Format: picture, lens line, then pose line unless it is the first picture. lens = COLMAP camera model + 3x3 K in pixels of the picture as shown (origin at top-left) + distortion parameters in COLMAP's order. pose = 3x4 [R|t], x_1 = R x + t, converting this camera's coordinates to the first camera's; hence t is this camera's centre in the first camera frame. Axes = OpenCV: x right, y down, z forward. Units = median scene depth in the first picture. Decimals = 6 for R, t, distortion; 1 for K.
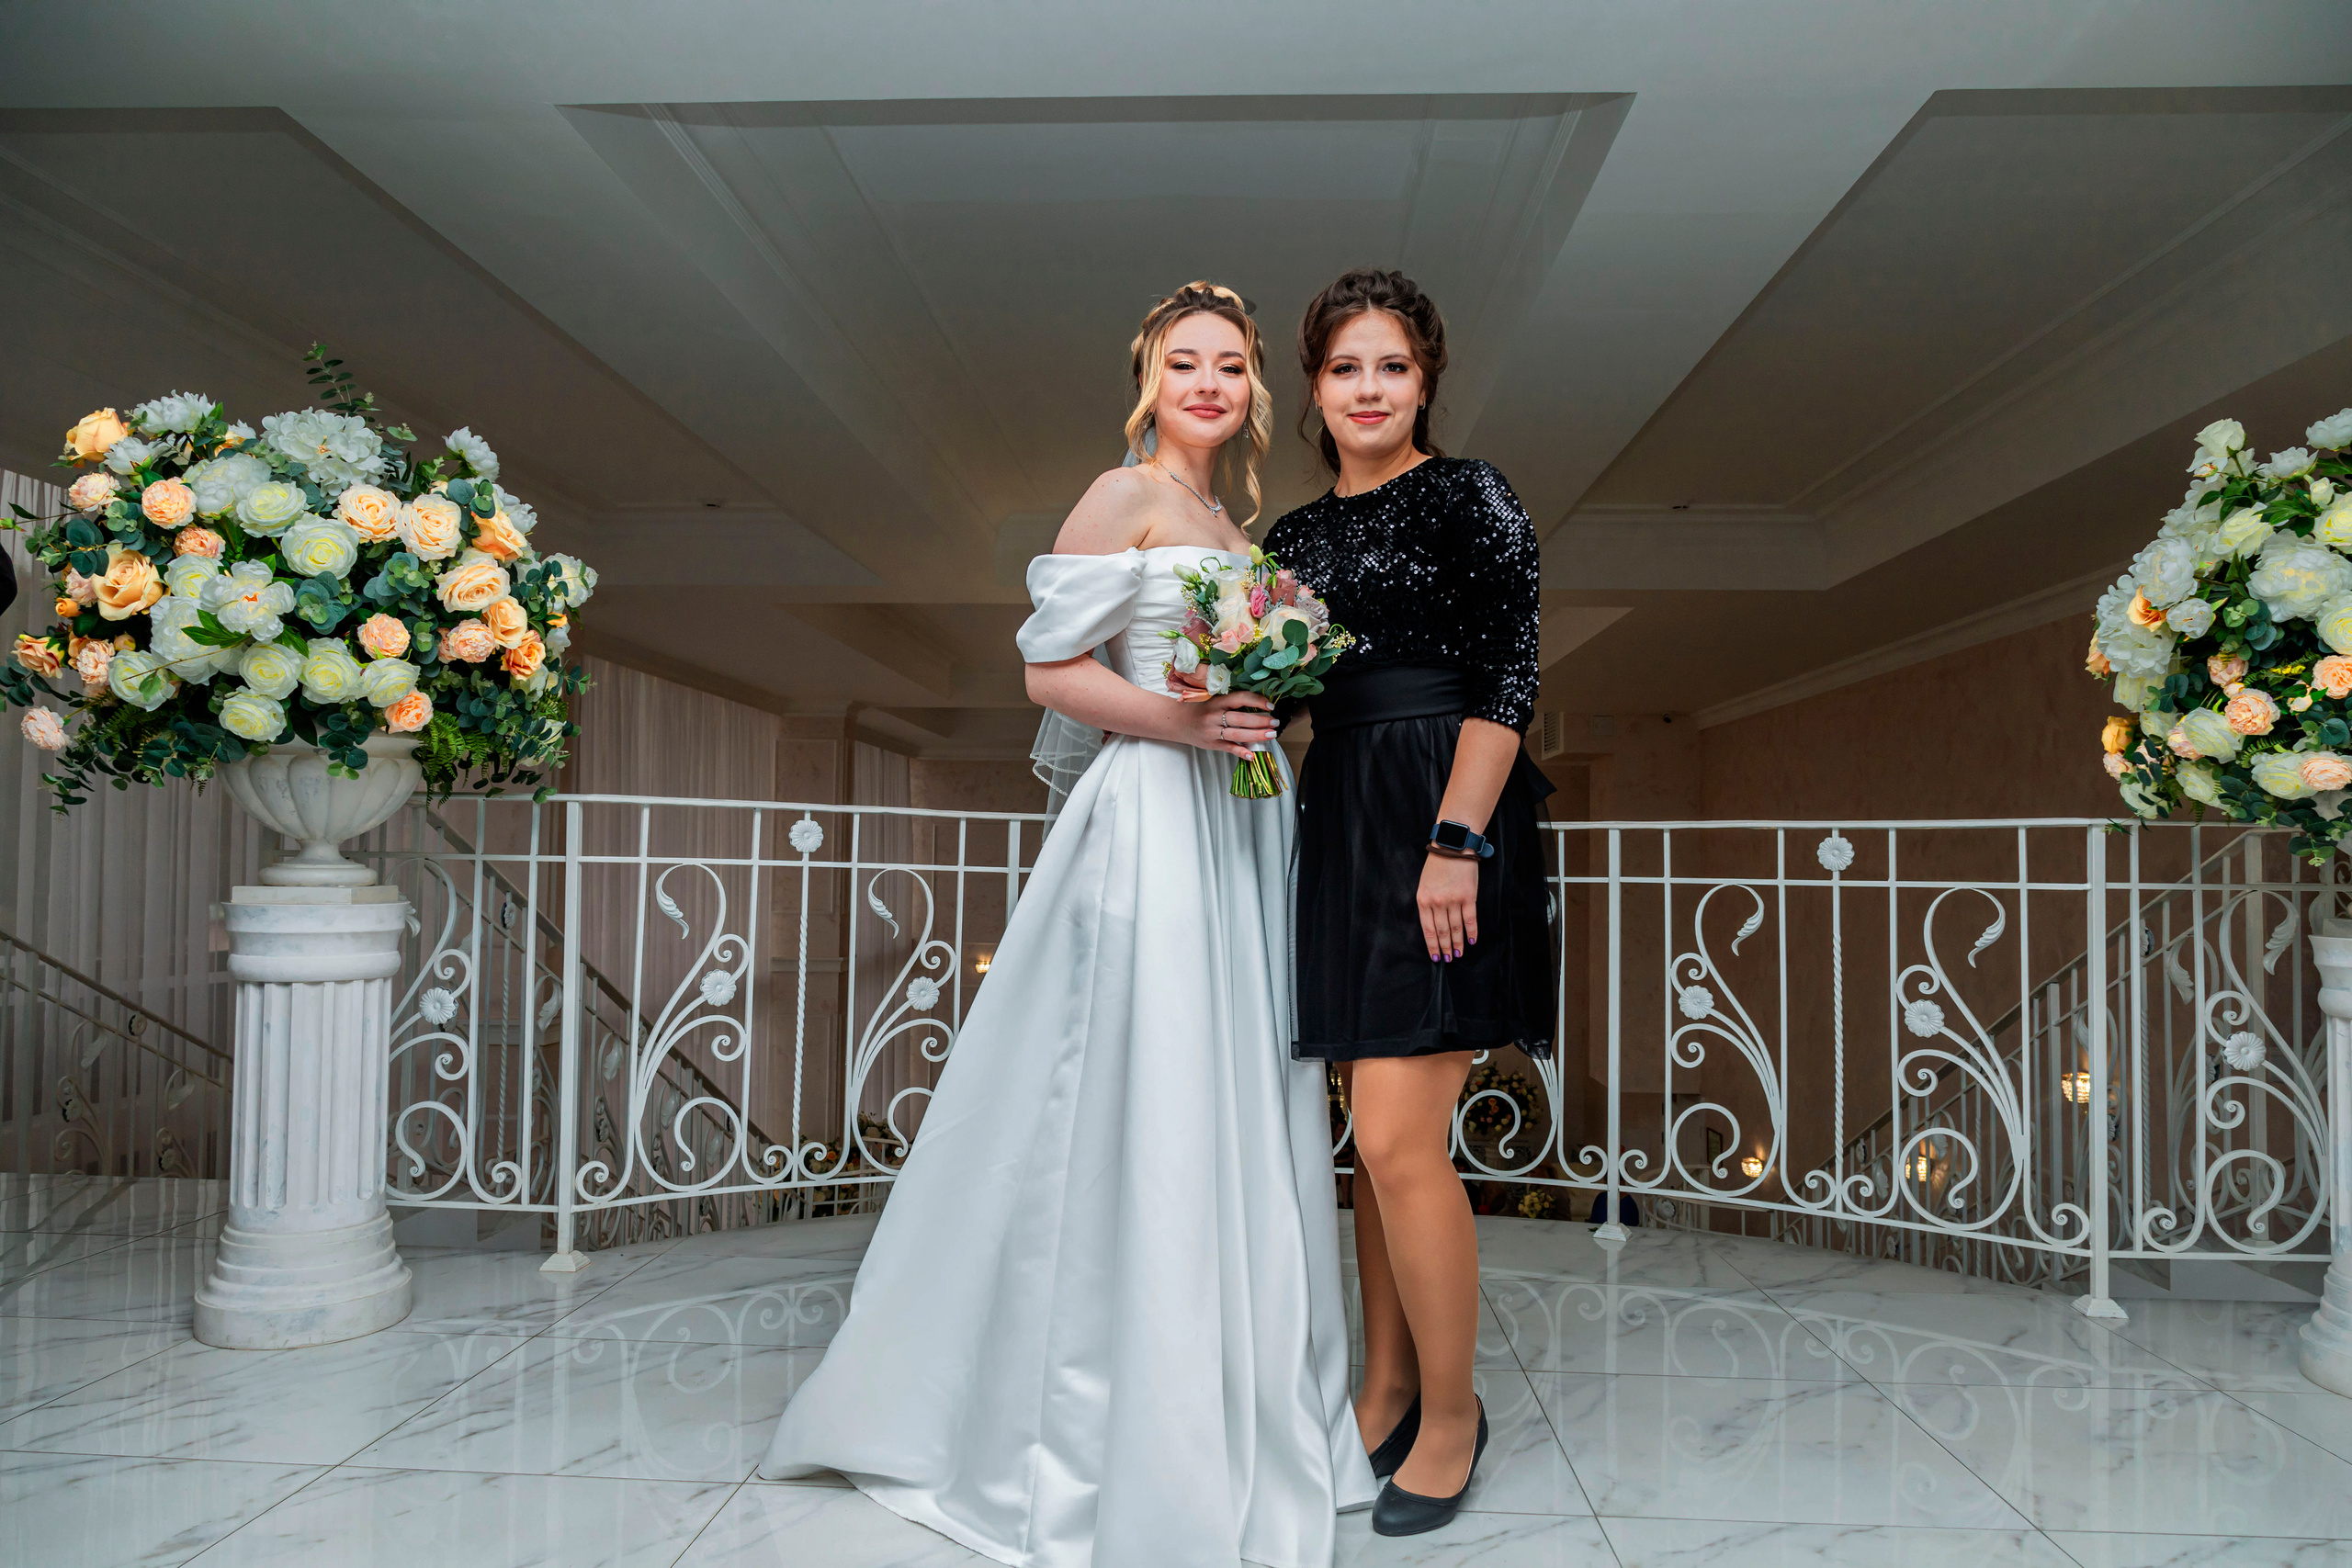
lens RADIAL K [[1702.0, 0, 1176.0], [0, 1702.0, 784.0], [0, 0, 1]] dist [0.060919, 0.000439]
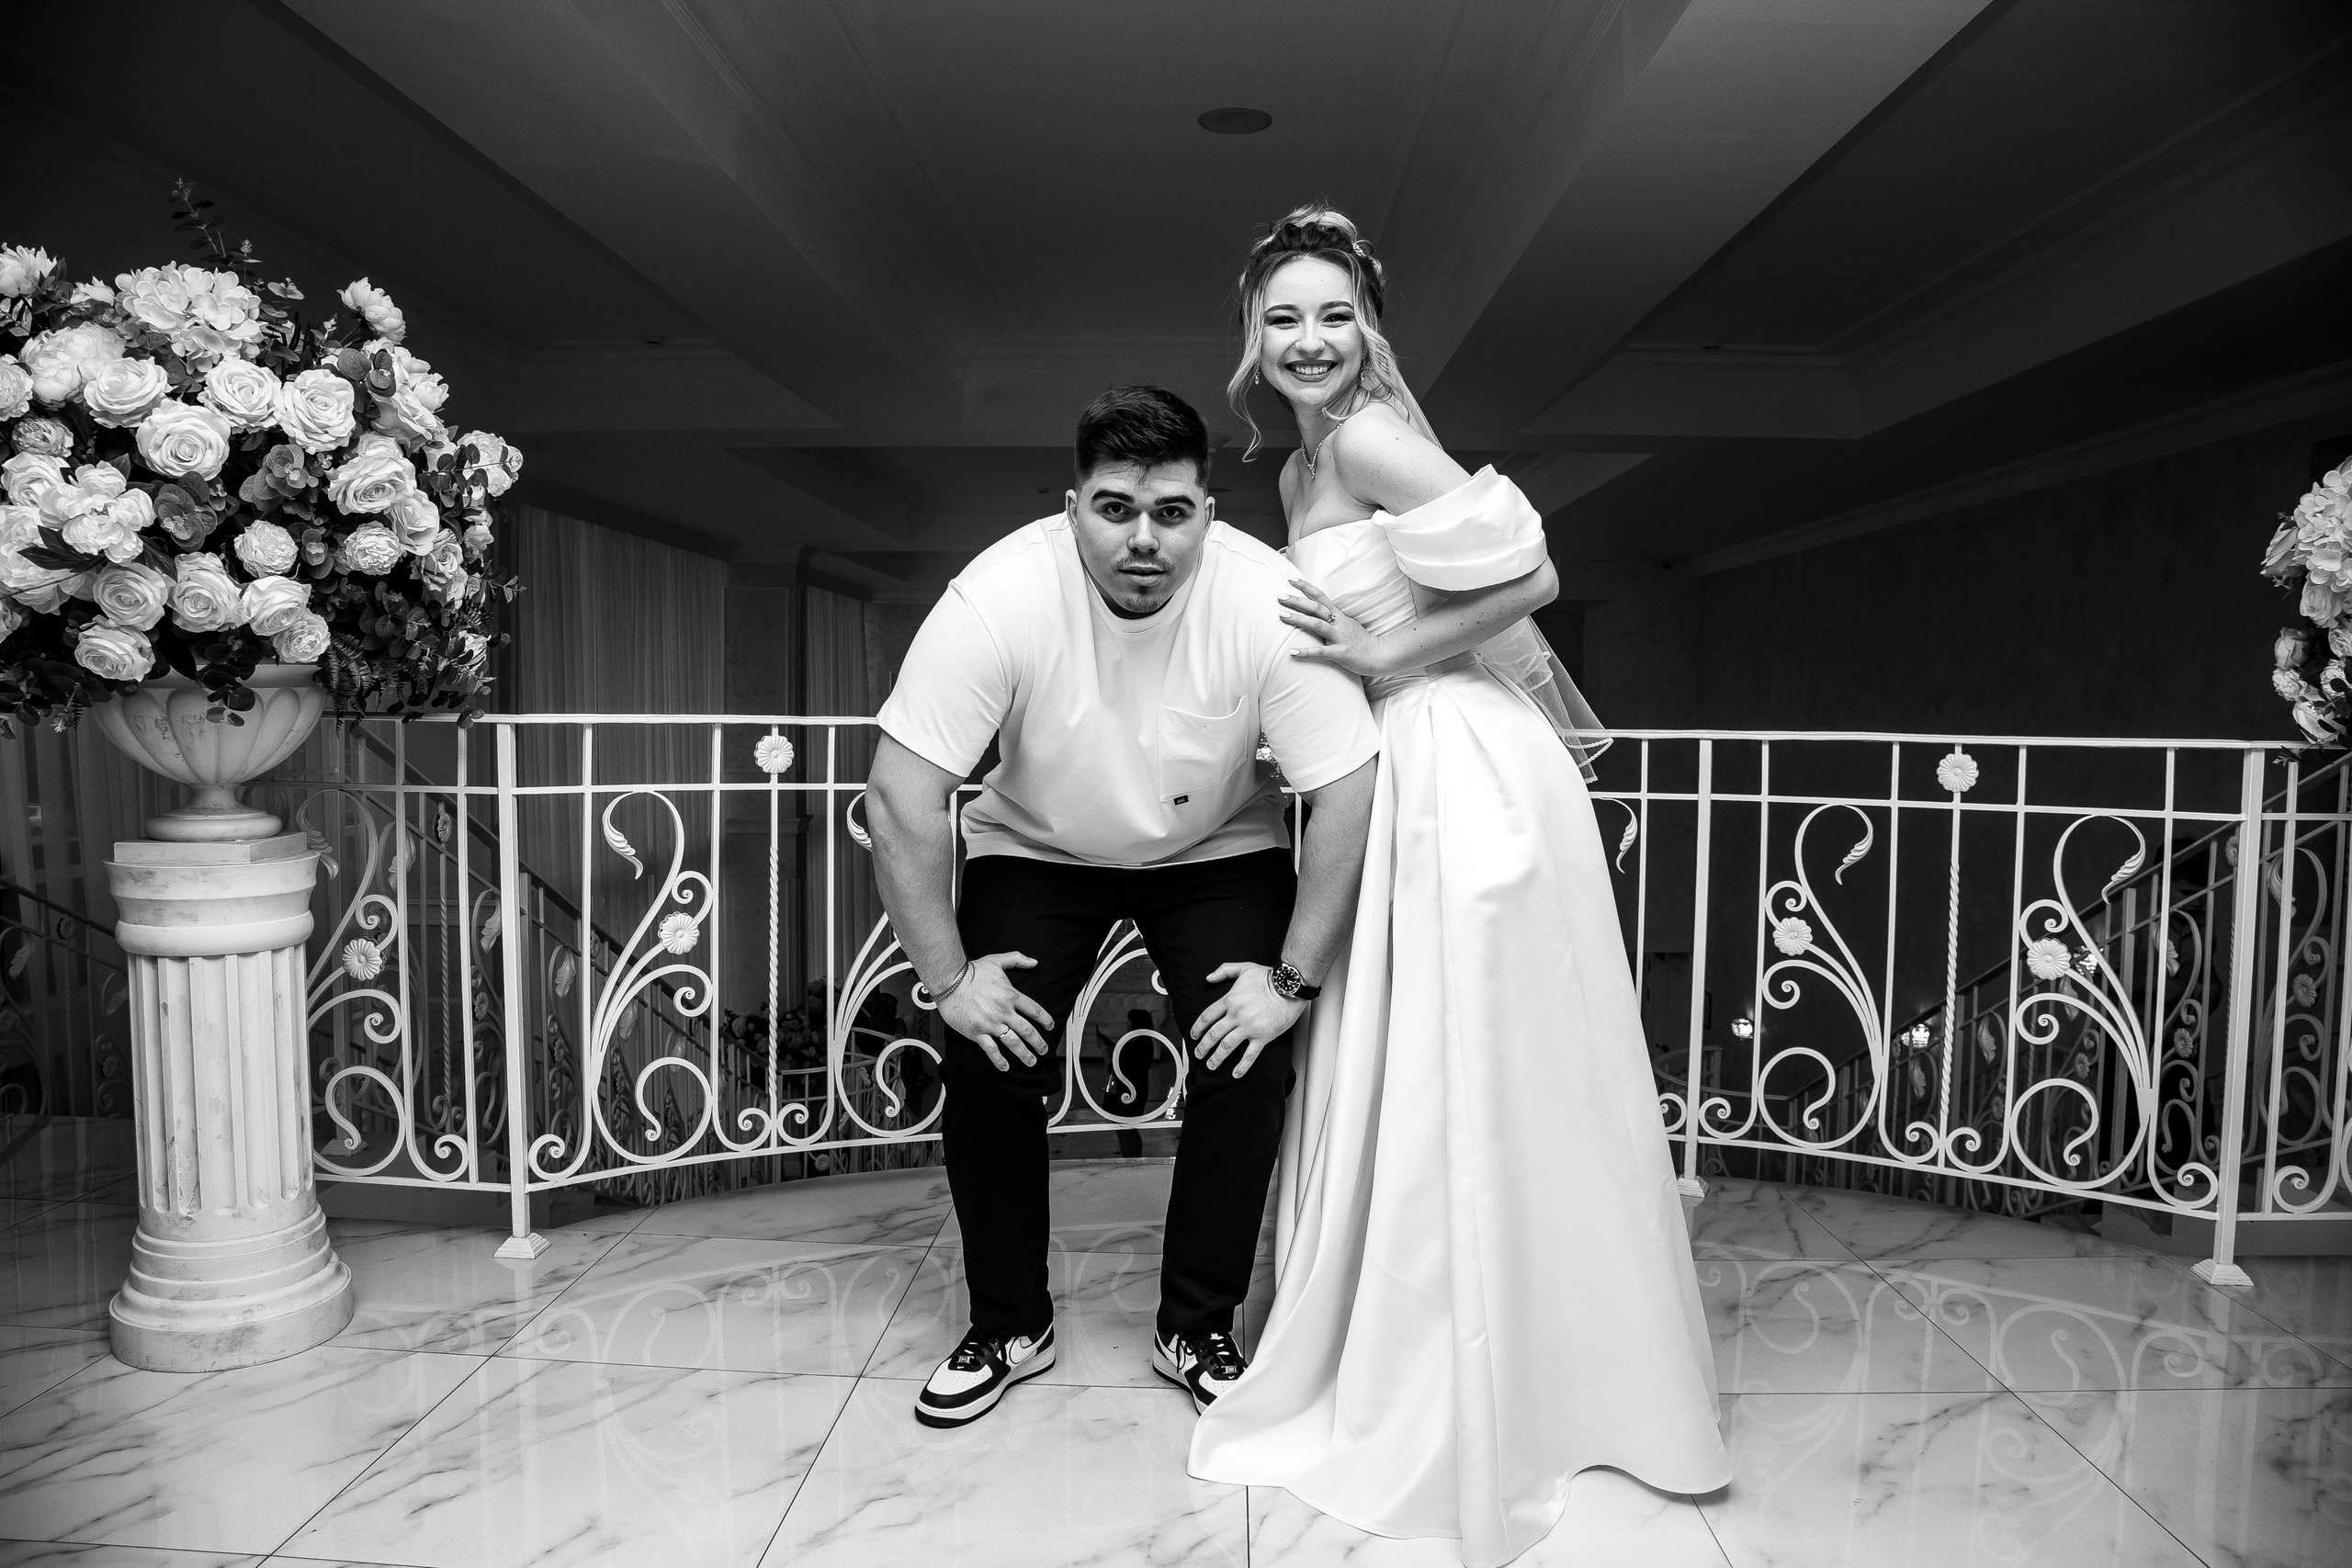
lens RADIAL K [[1732.9, 0, 1176.0], [0, 1732.9, 784.0], [0, 0, 1]] dist [-0.106746, 0.097612]
pose [[0.999620, -0.004506, 0.027213, -0.048055], [0.001730, 0.994864, 0.101206, -0.050374], [-0.027529, -0.101121, 0.994493, 0.167380]]
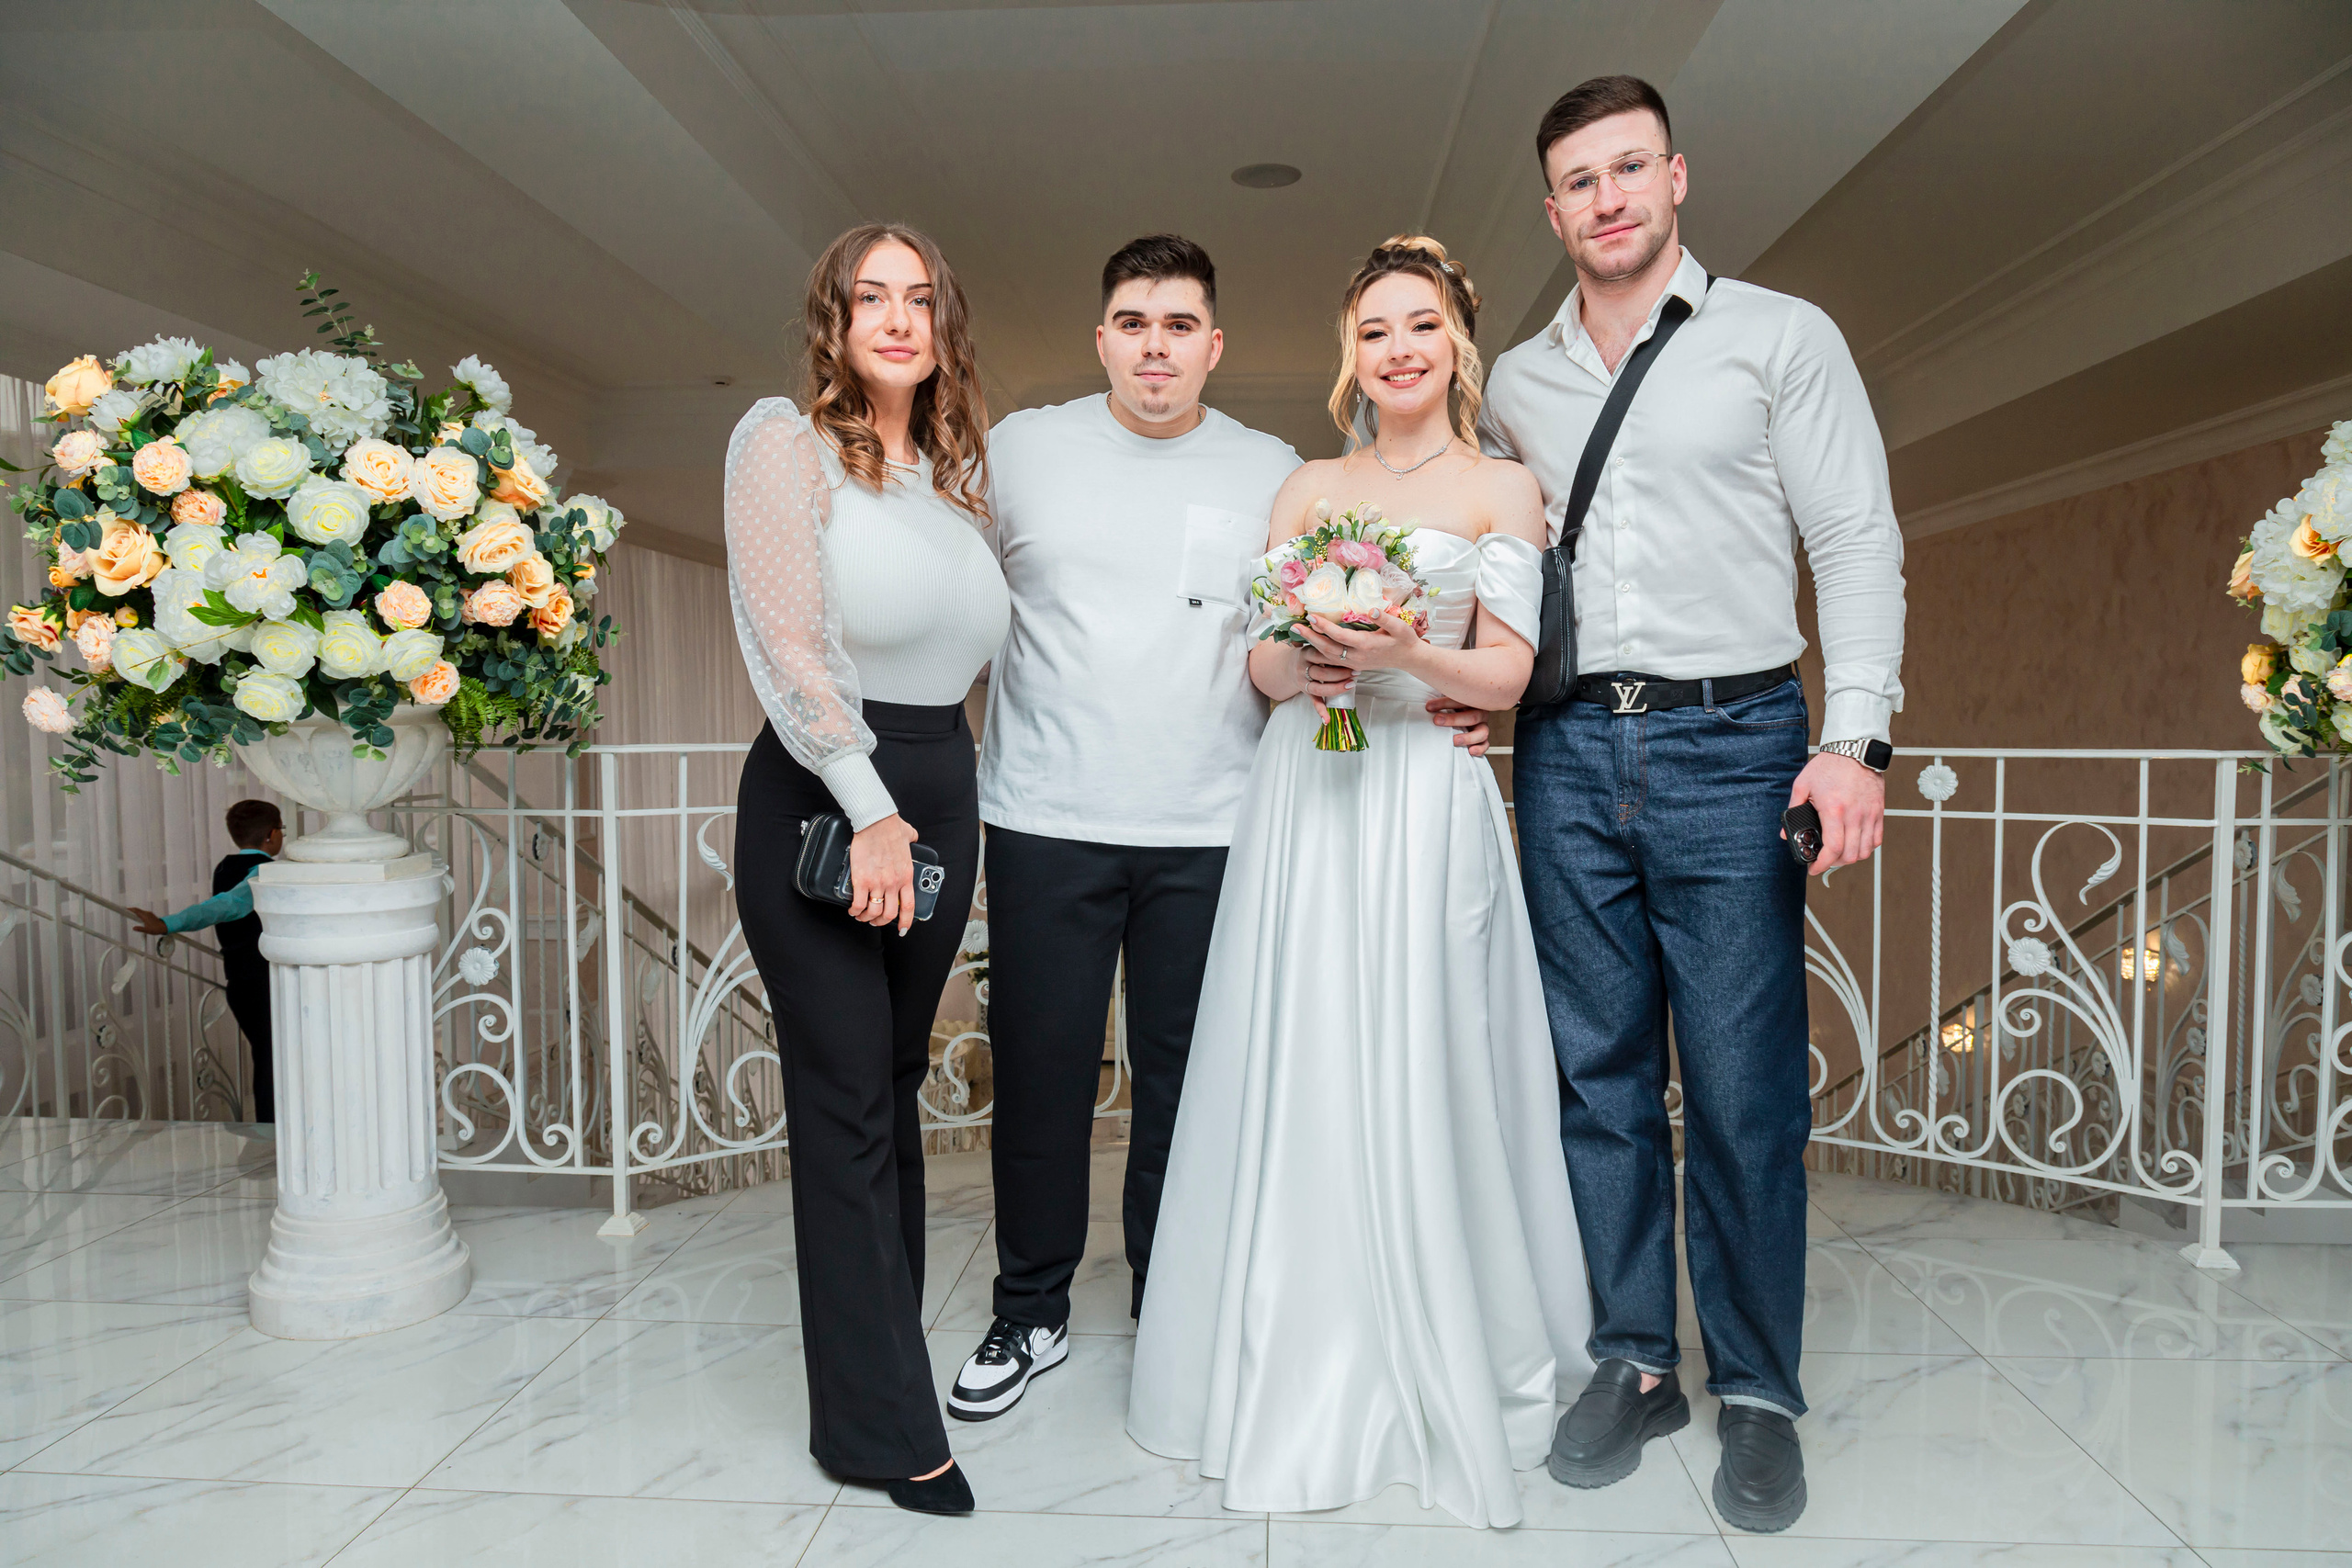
lens RADIAL K [[1702.0, 0, 1176.0], [0, 1702.0, 784.0], [0, 0, 1]] dist [0.060919, 0.000439]
pose [[0.999880, -0.014613, -0.005086, -0.036565], [0.015032, 0.995321, 0.095446, -0.065816], [0.003668, -0.095511, 0.995422, 0.062219]]
